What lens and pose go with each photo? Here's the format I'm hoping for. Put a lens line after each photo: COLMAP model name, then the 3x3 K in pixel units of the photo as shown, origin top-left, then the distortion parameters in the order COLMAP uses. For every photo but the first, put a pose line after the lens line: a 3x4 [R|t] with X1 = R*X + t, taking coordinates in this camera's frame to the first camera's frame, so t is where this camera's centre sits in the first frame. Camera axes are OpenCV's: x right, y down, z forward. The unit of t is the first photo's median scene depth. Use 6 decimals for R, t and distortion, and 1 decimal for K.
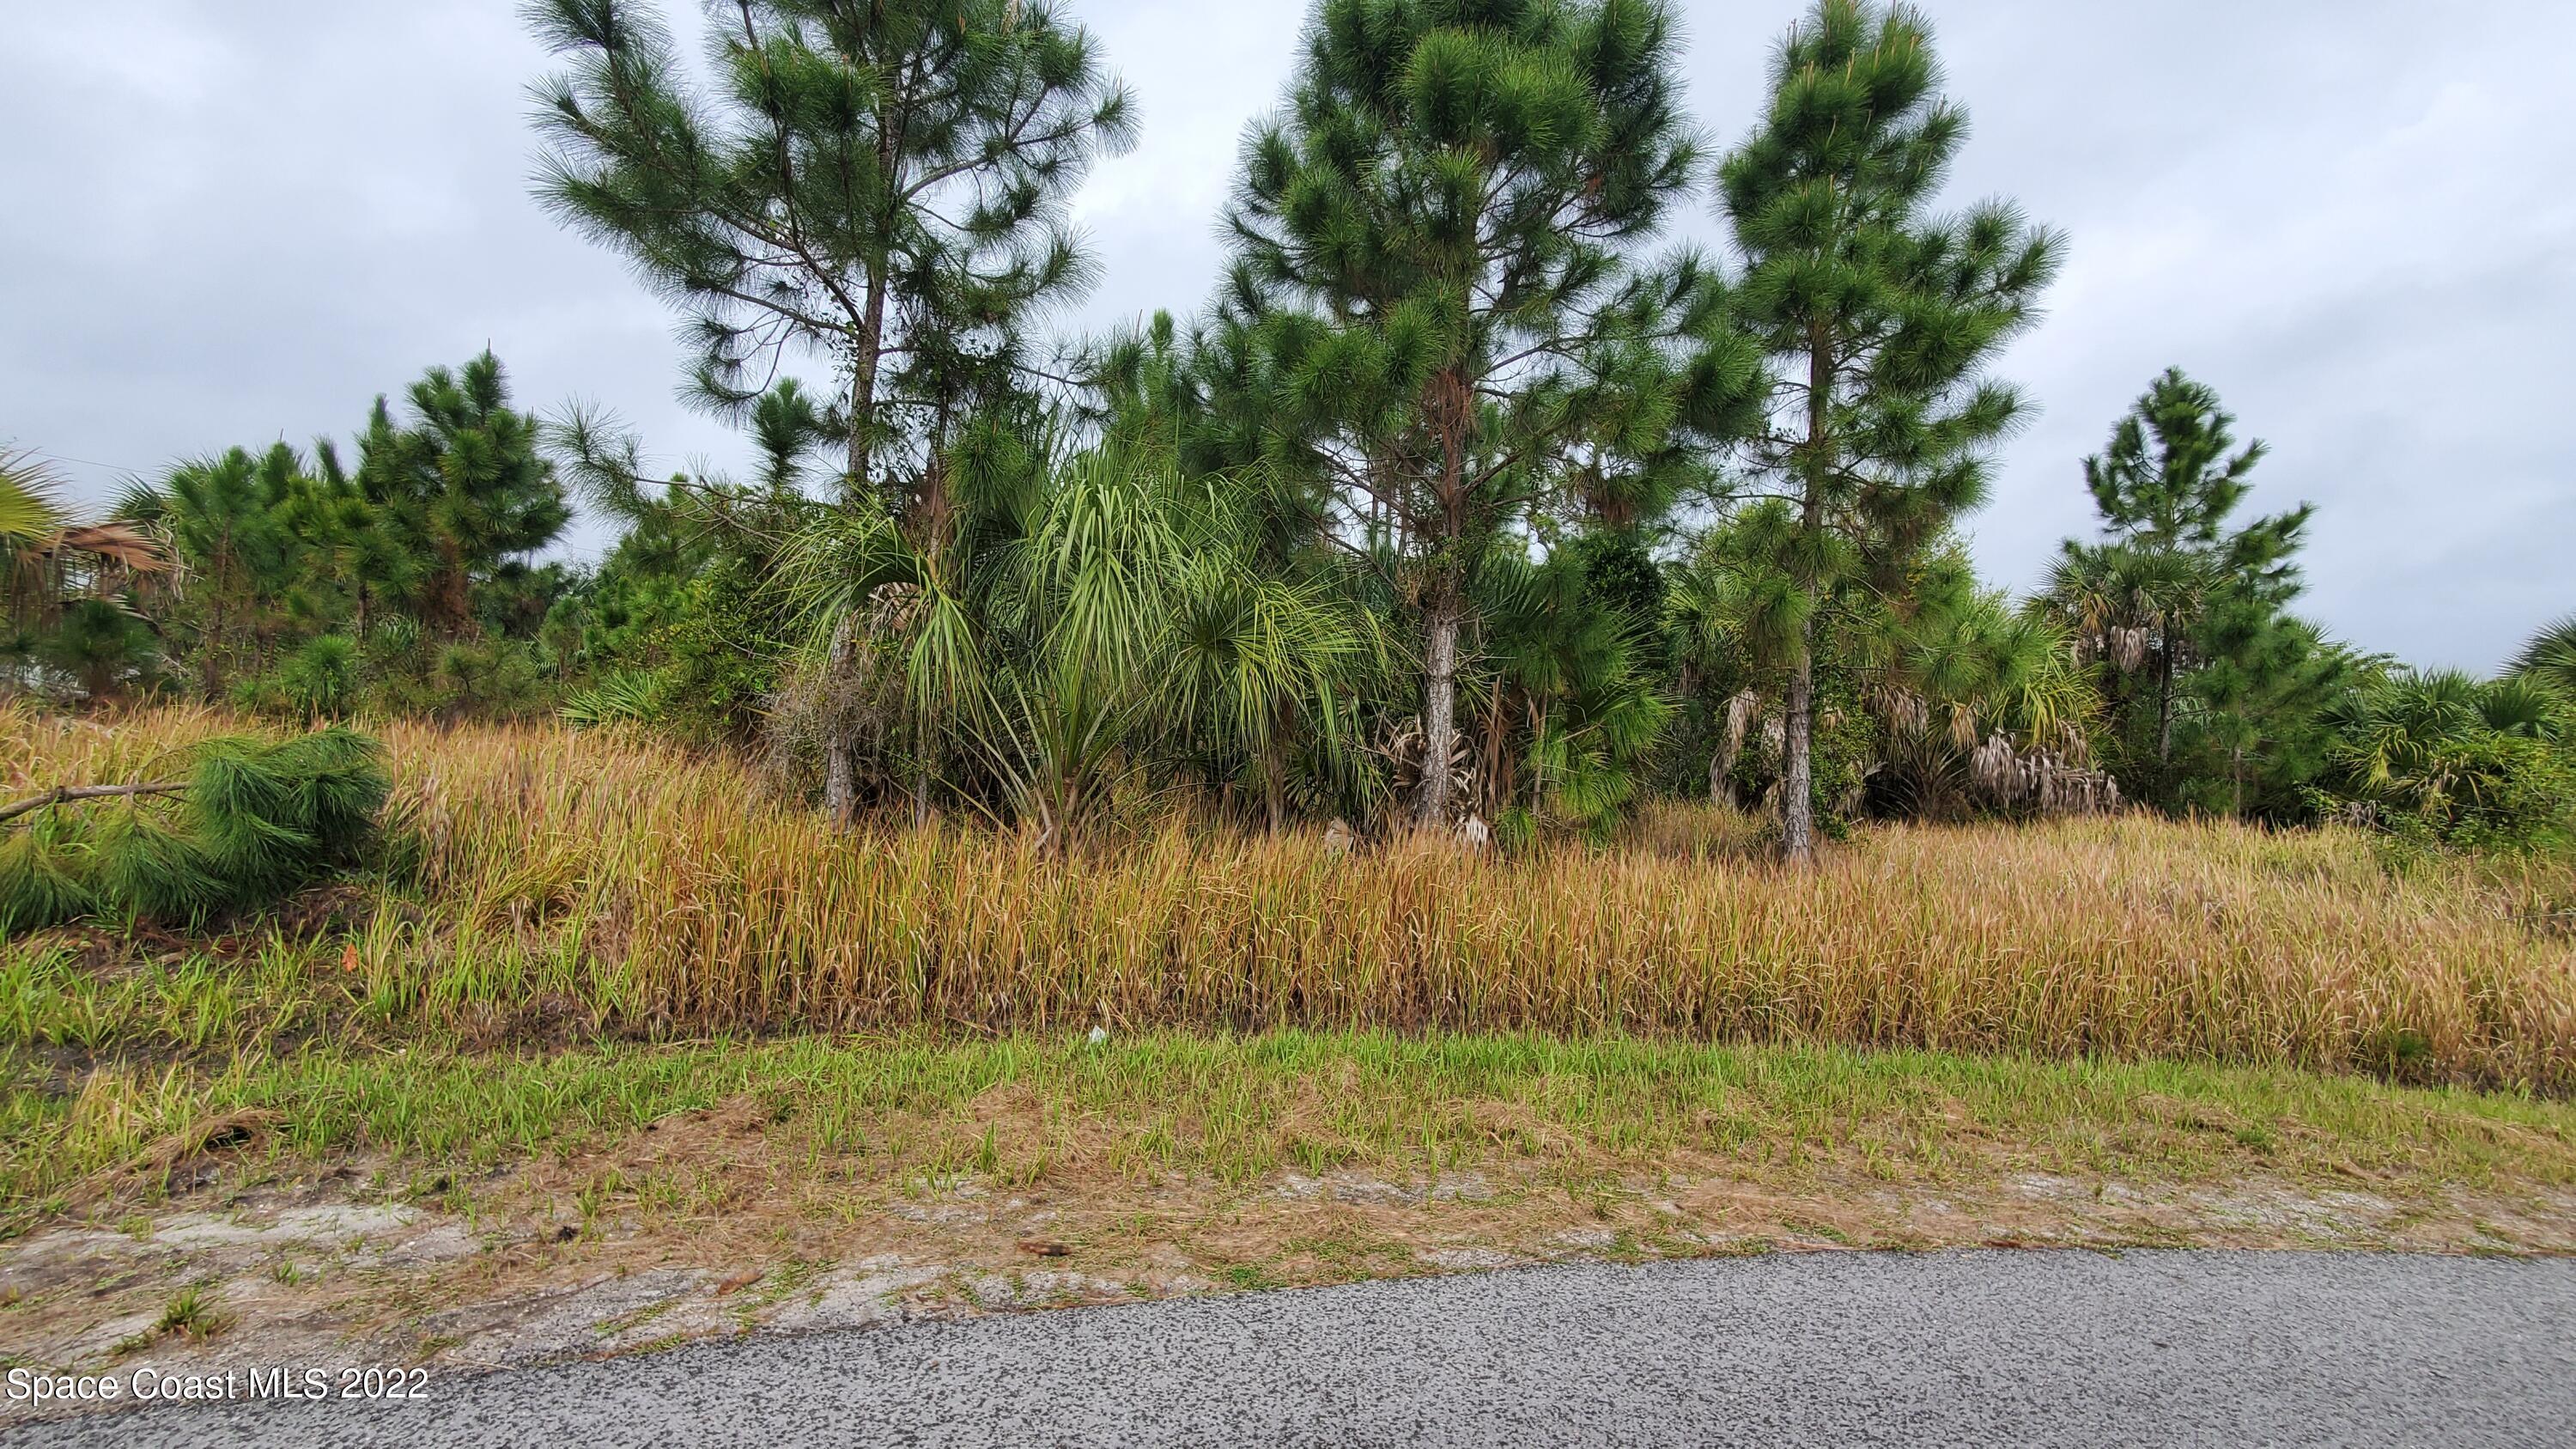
lens RADIAL K [[1004.5, 0, 1294.6], [0, 1004.5, 739.3], [0, 0, 1]] dist [-0.001024, 0.000072]
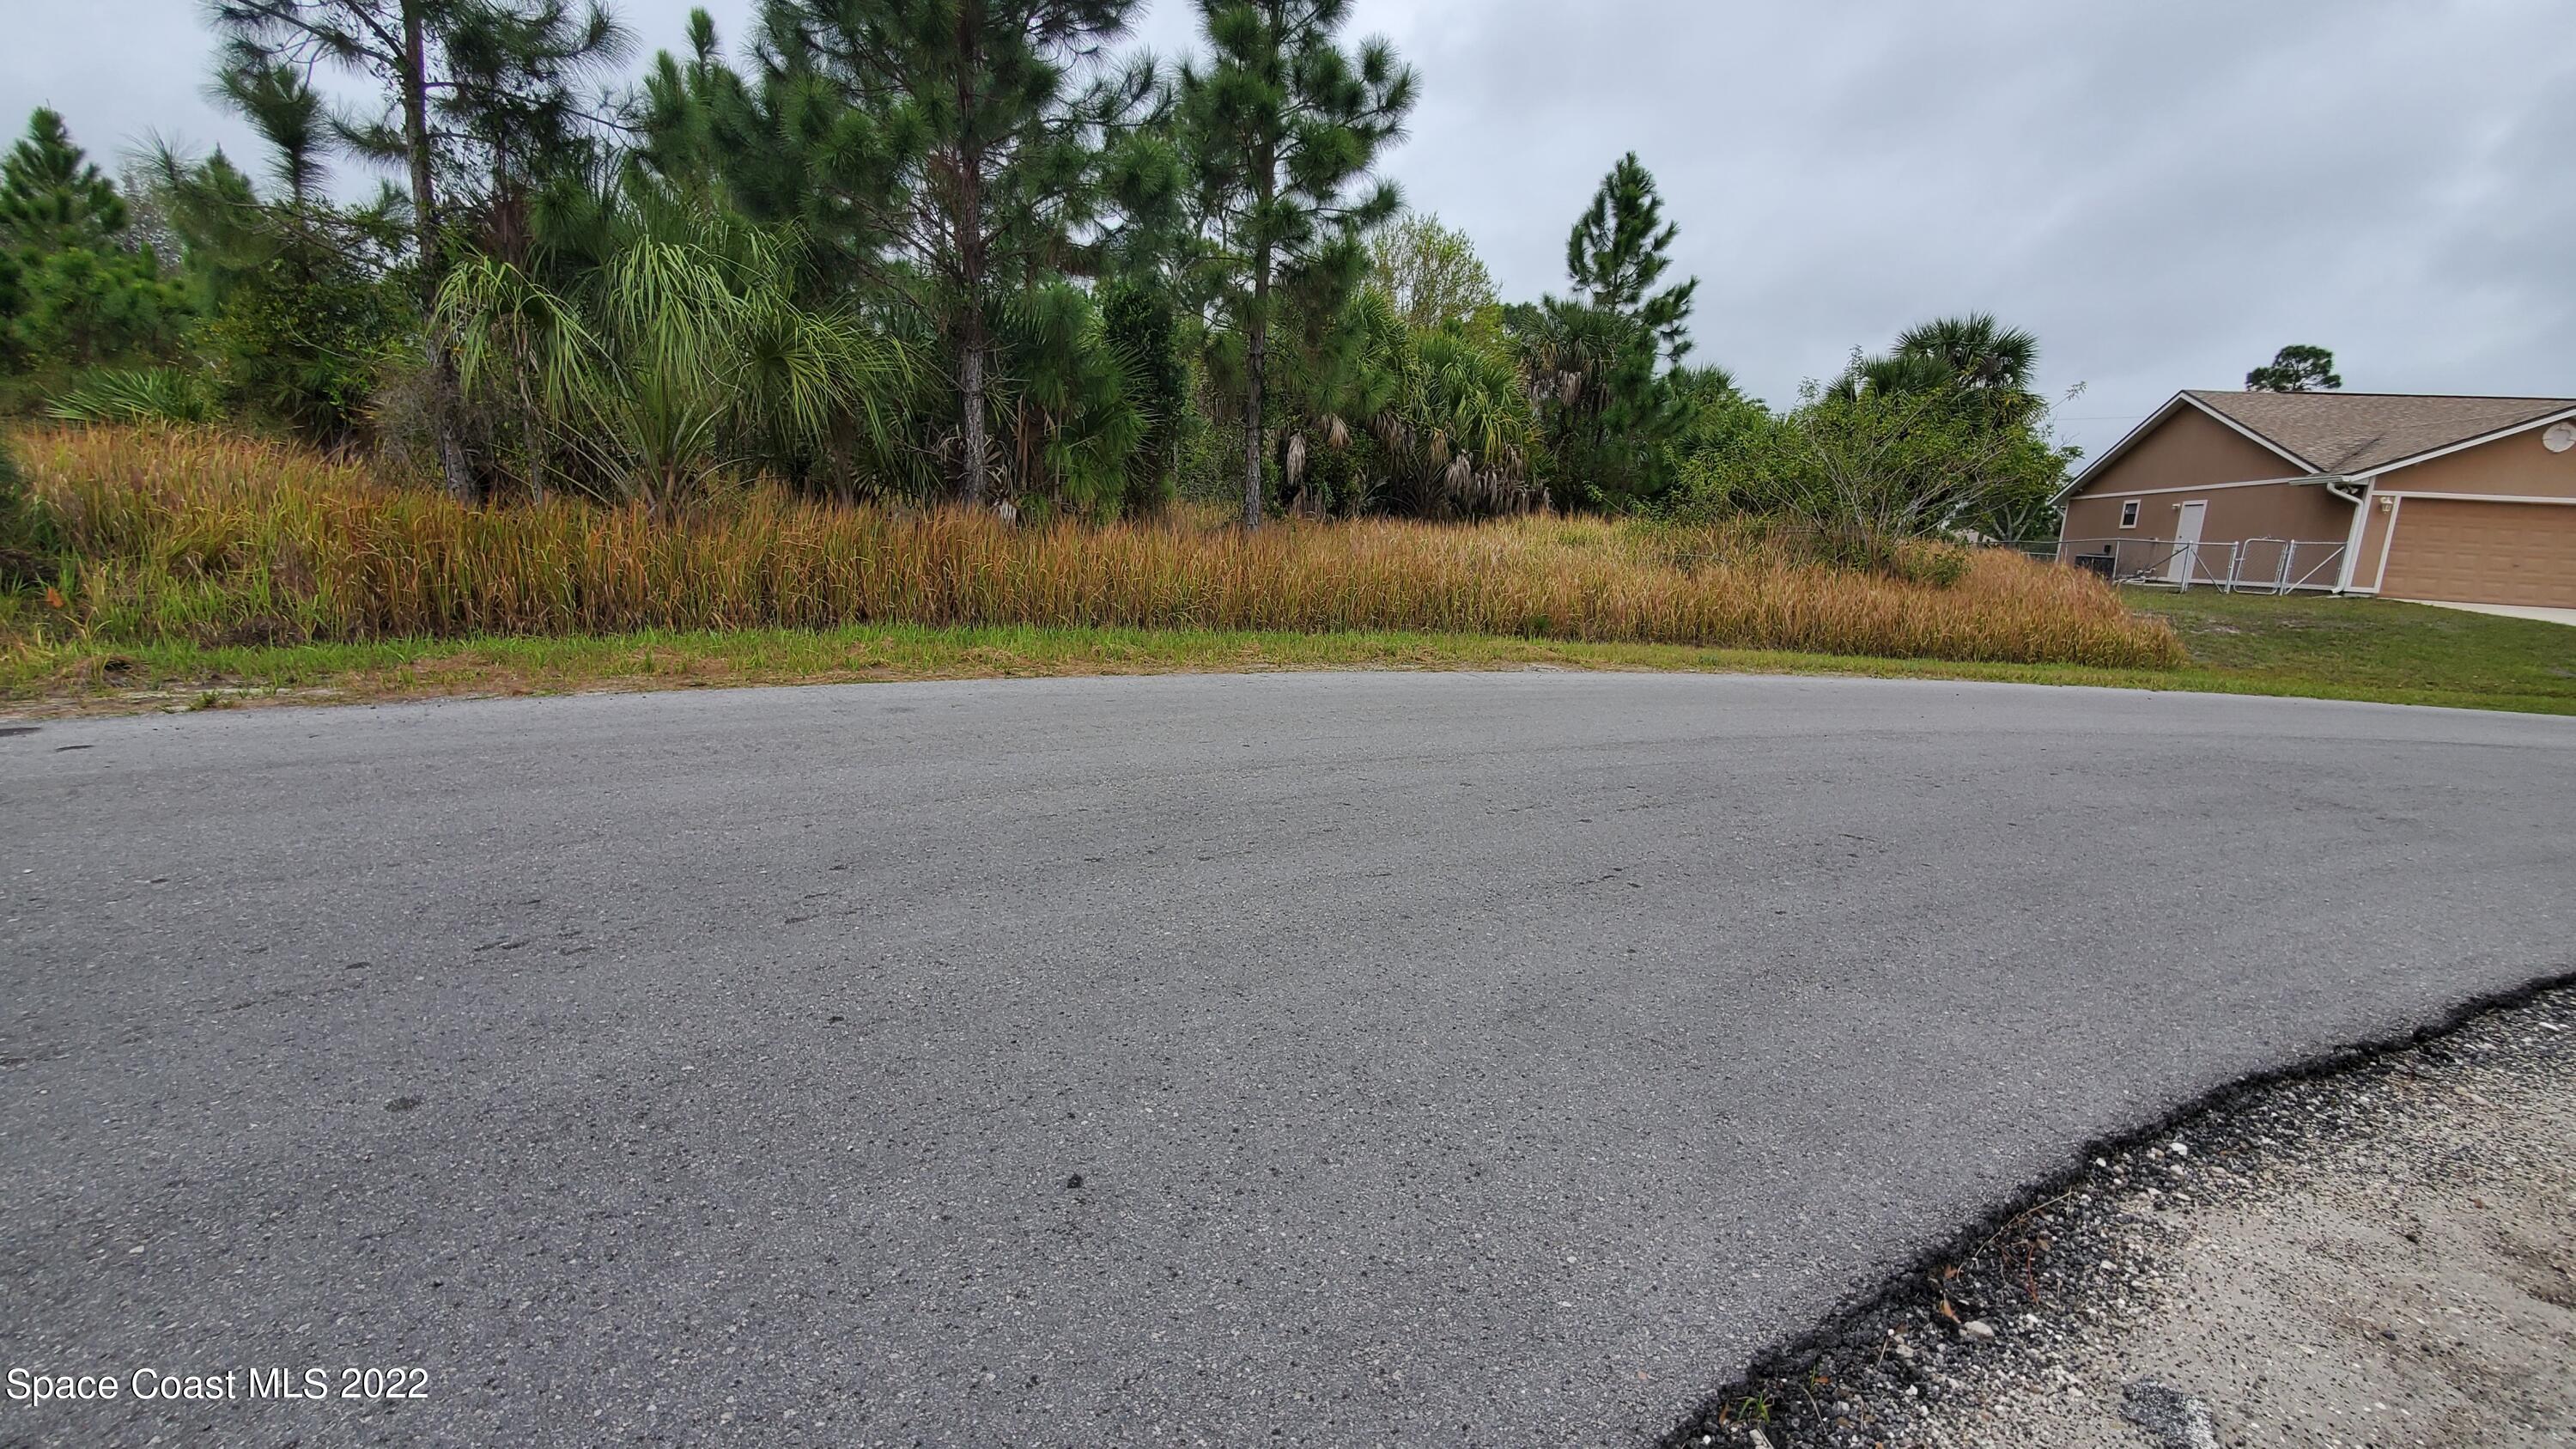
lens RADIAL K [[1026.2, 0, 1298.8], [0, 1026.2, 728.2], [0, 0, 1]] dist [-0.004386, -0.000053]
pose [[0.945344, -0.077706, 0.316681, 0.082631], [-0.000849, 0.970600, 0.240696, 0.037603], [-0.326075, -0.227809, 0.917485, -0.447523]]
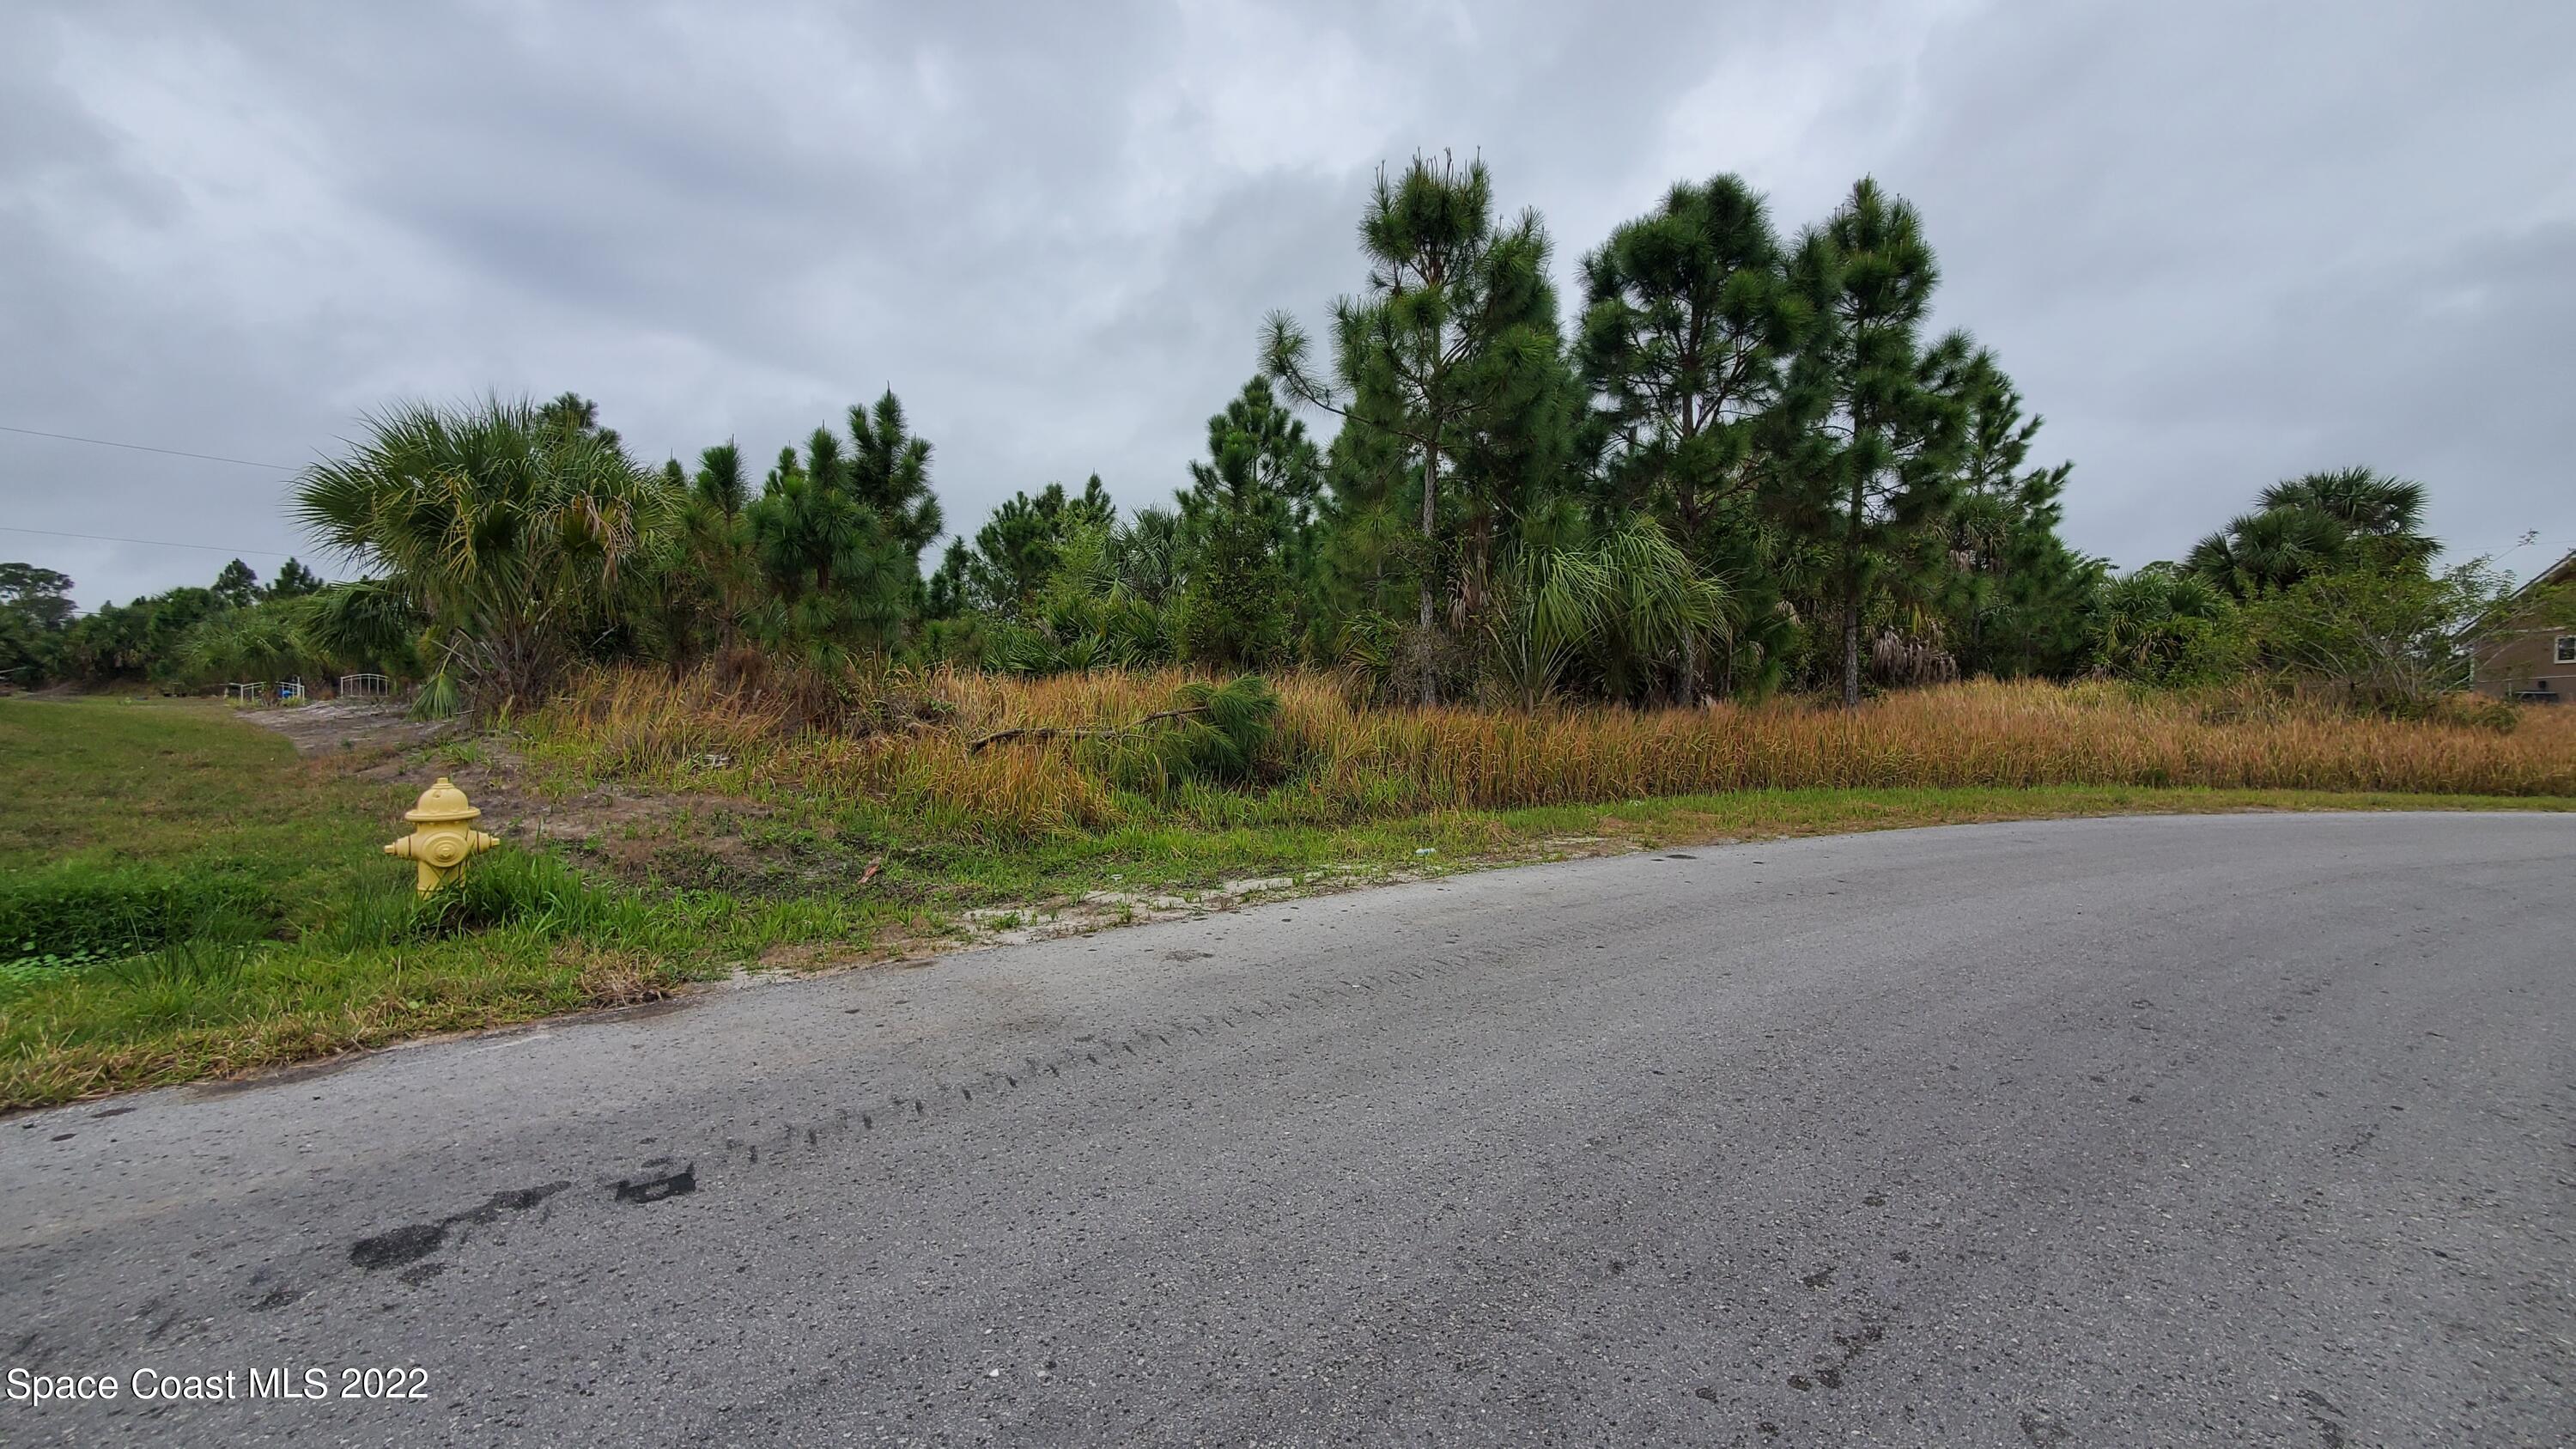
lens RADIAL K [[1004.5, 0, 1294.6], [0, 1004.5, 739.3], [0, 0, 1]] dist [-0.001024, 0.000072]
pose [[0.984116, -0.064408, 0.165429, -0.782112], [0.050627, 0.994989, 0.086220, -0.031385], [-0.170153, -0.076475, 0.982446, -0.582699]]
